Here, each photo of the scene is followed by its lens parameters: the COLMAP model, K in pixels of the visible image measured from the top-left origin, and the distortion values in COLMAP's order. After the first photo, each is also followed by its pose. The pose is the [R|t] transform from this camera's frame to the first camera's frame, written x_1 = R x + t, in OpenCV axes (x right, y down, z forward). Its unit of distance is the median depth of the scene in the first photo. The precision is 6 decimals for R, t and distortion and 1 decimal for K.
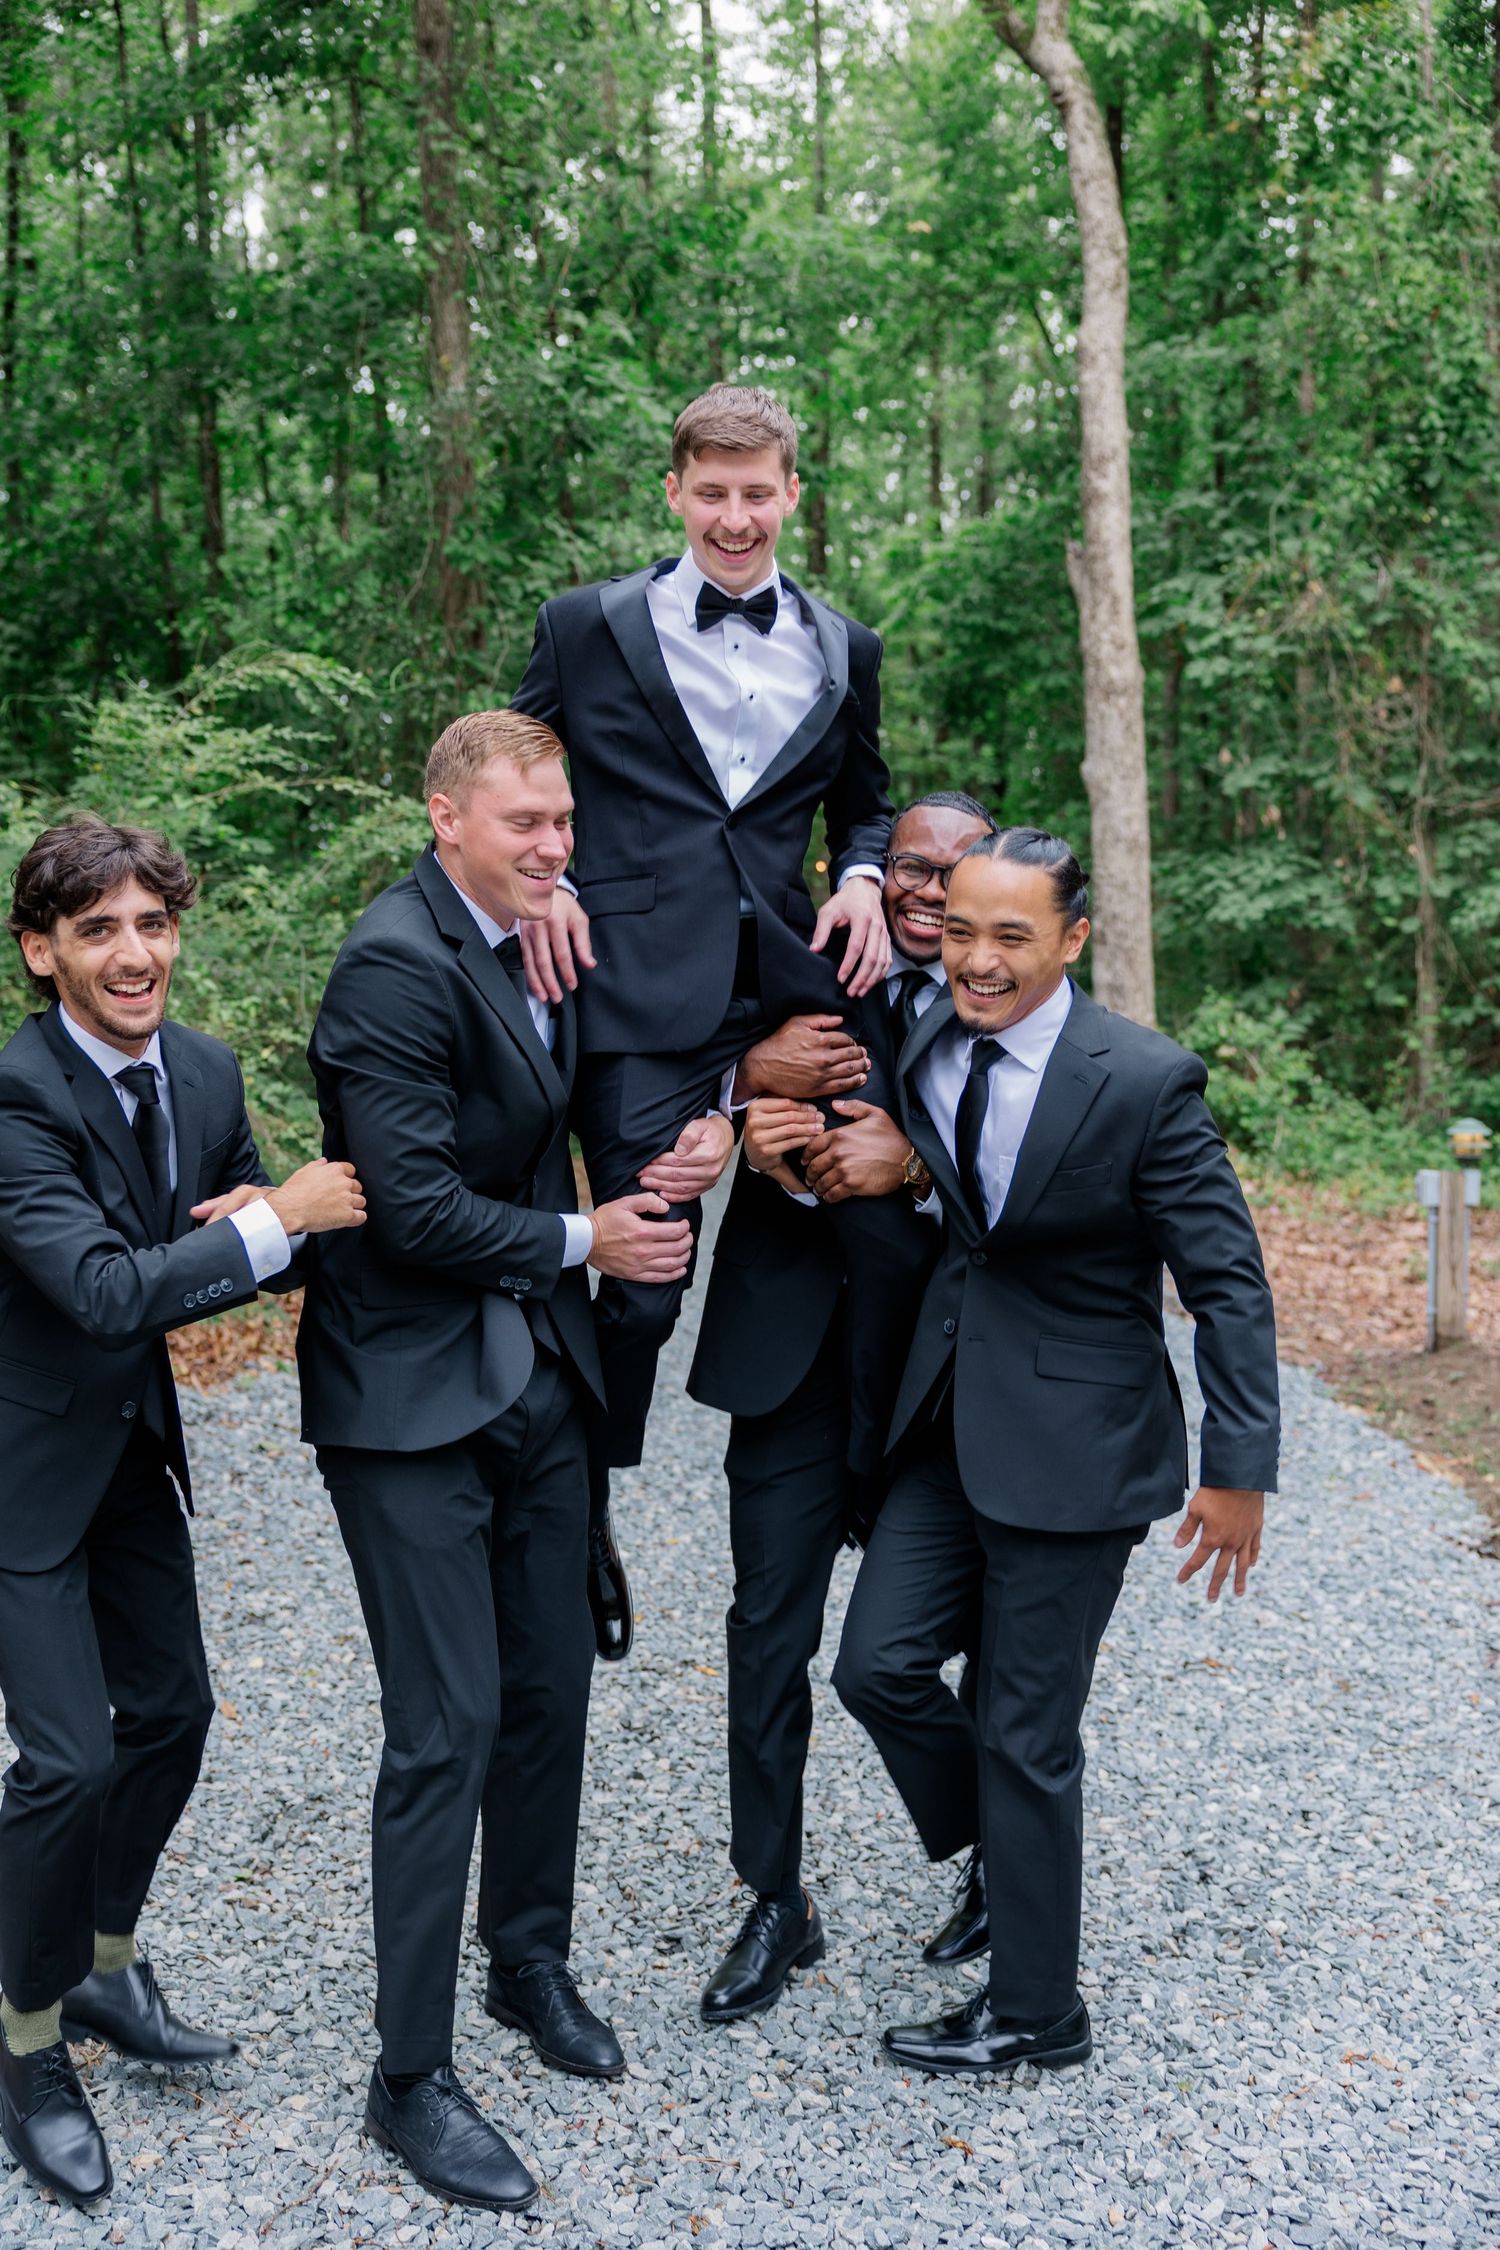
lens RADIAL K [[2386.9, 0, 747.3], [0, 2386.9, 1139.8], [0, 0, 1]] dist [0.010285, 0.000000]
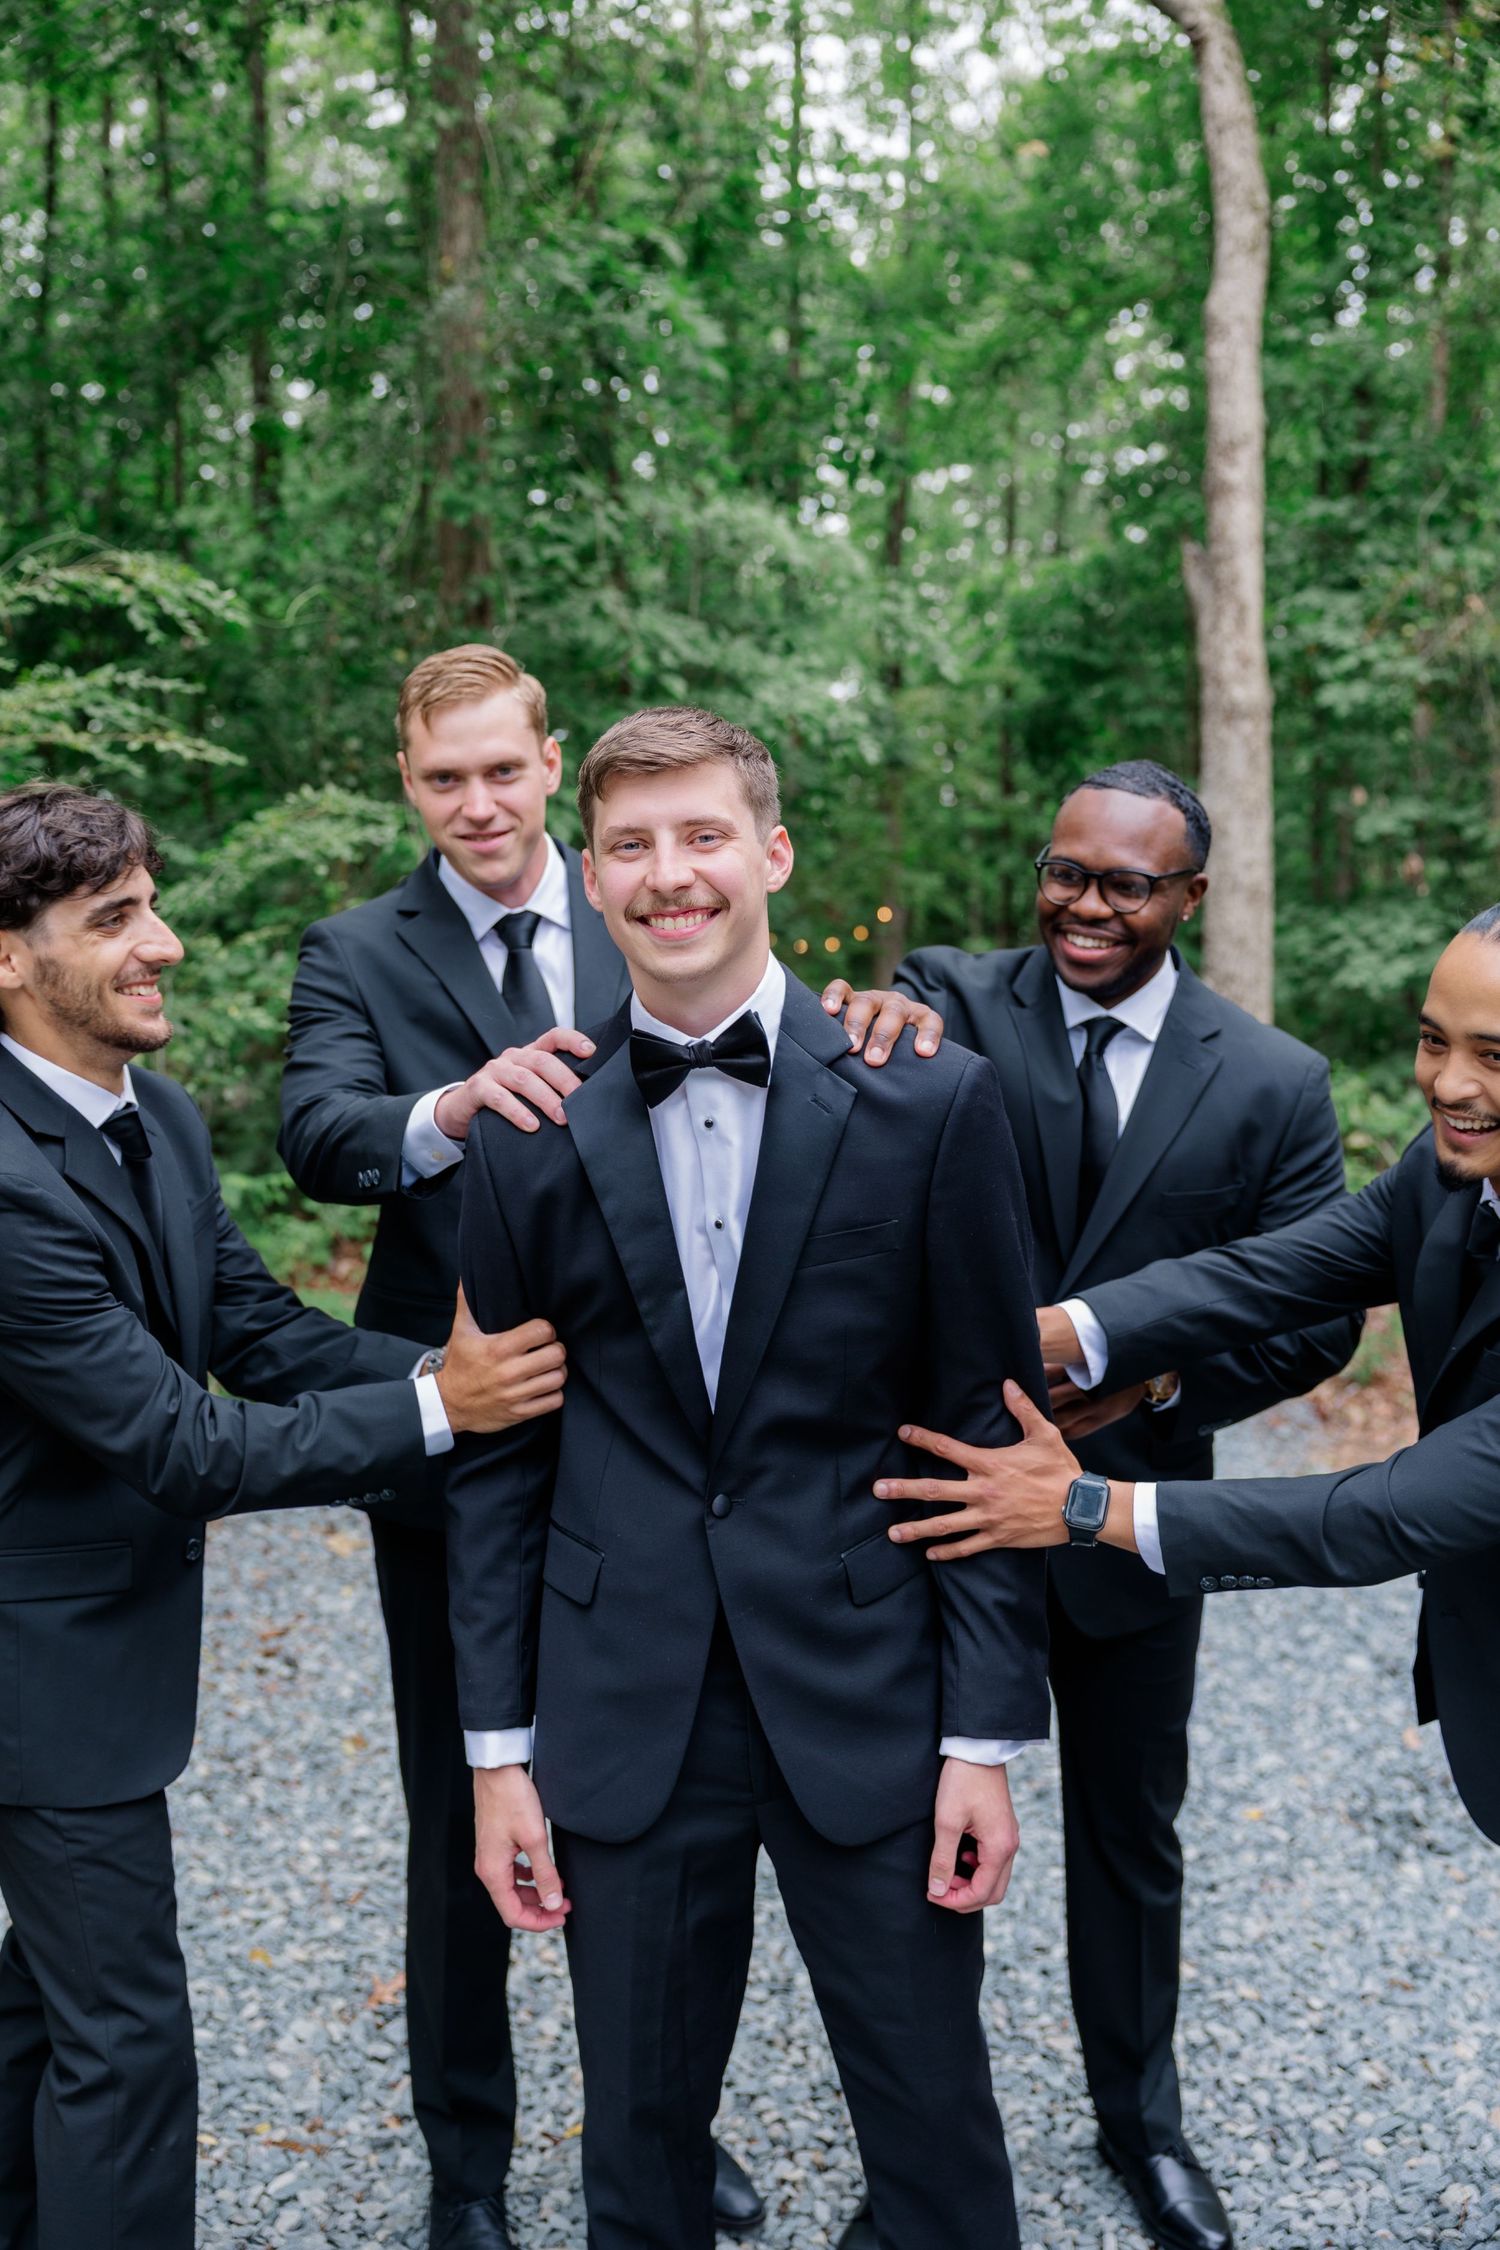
lens RADIAL K [[2319.2, 0, 755.8], [0, 2319.2, 1126.9], [0, 0, 1]] dist [-0.007349, 0.000000]
pose [[0.999131, 0.035881, -0.021184, 0.003605], [-0.036328, 0.999117, -0.021107, -0.015574], [0.020408, 0.021859, 0.999553, 0.161340]]
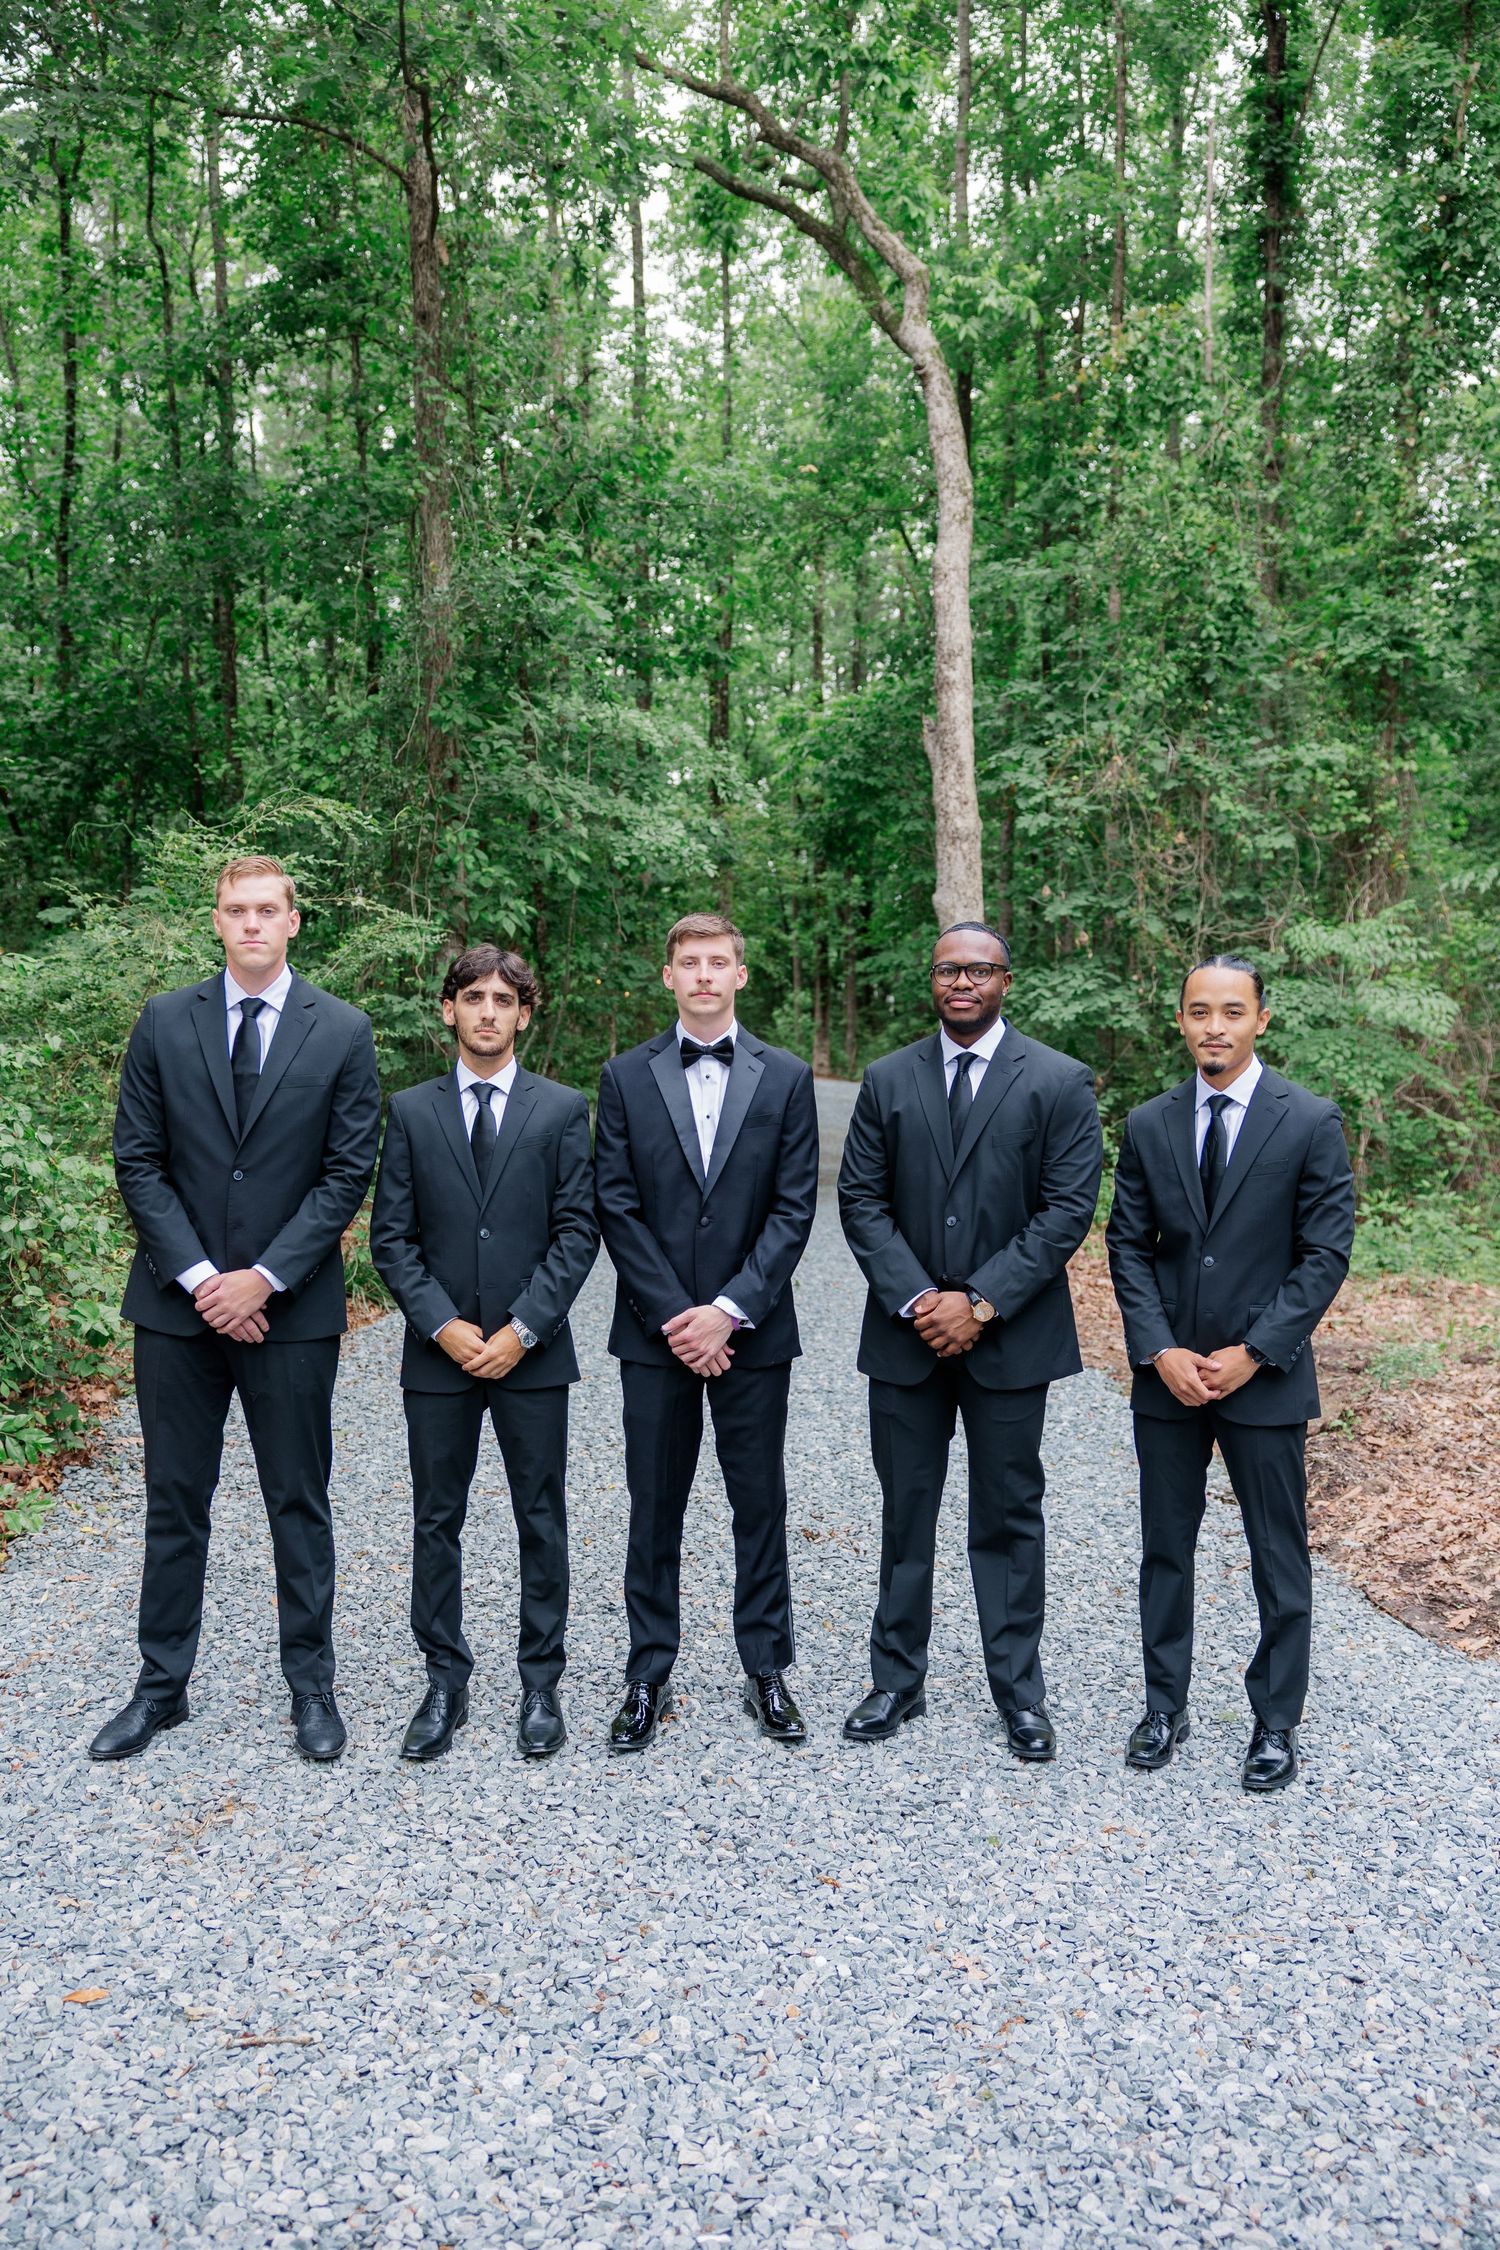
lens RADIAL K [[1987.2, 0, 750.8], [0, 1987.2, 1124.2], [0, 0, 1]] dist [-0.004994, 0.006485]
pose [[0.998684, 0.016712, 0.048488, -0.003658], [-0.014903, 0.999188, -0.037444, 0.003373], [-0.049074, 0.036672, 0.998122, -0.030218]]
